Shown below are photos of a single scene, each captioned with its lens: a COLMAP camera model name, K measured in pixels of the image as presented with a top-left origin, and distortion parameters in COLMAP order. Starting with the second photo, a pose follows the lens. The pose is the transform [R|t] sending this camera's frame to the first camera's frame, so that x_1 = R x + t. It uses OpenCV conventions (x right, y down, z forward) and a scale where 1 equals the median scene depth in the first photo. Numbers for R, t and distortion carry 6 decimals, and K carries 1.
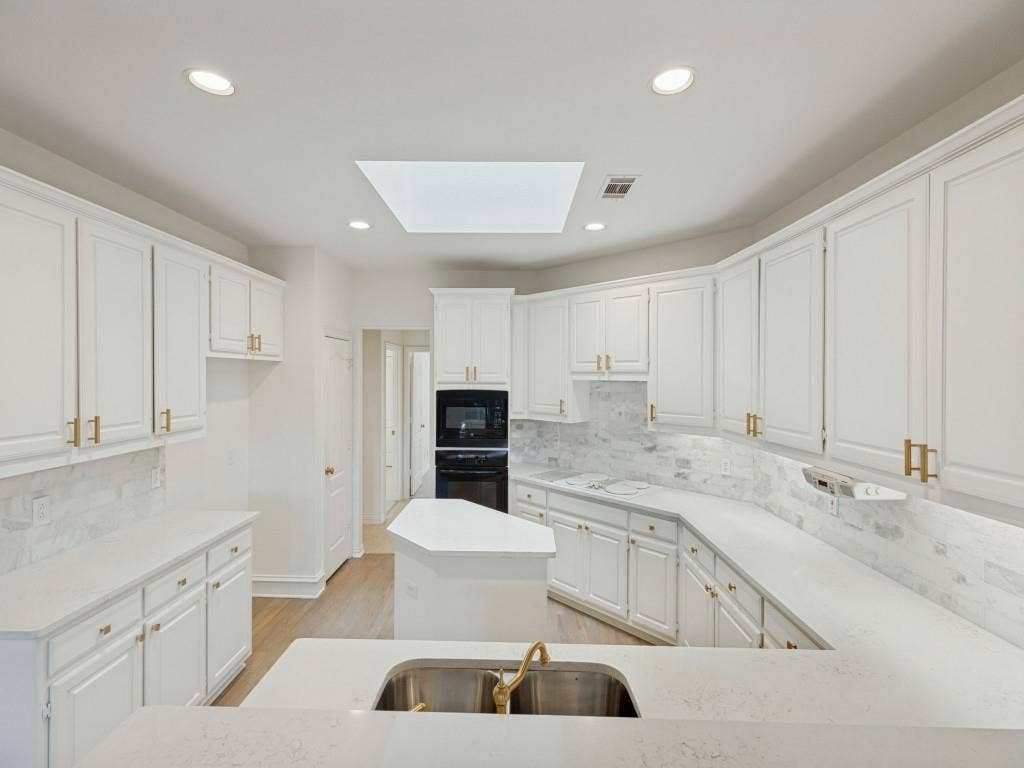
lens RADIAL K [[467.5, 0, 507.9], [0, 467.5, 379.0], [0, 0, 1]] dist [0.008098, -0.001678]
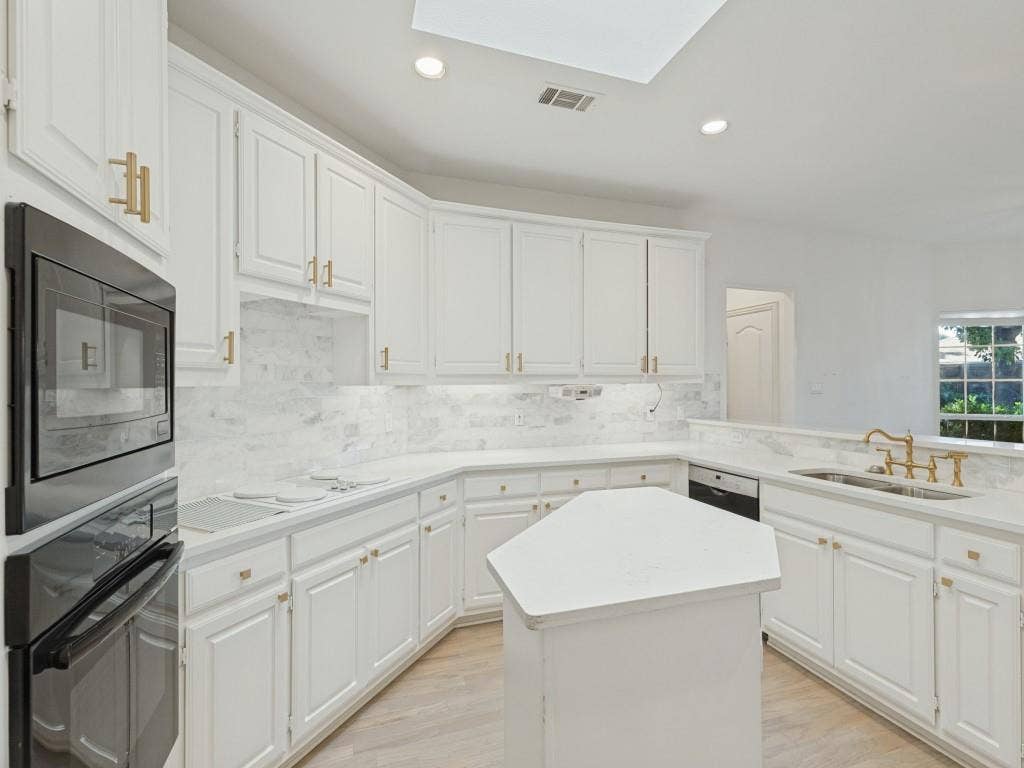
lens RADIAL K [[467.5, 0, 504.6], [0, 467.5, 385.8], [0, 0, 1]] dist [0.008098, -0.001678]
pose [[-0.331949, -0.005128, 0.943283, -0.410260], [0.011664, 0.999886, 0.009540, 0.101048], [-0.943225, 0.014170, -0.331852, 0.986396]]
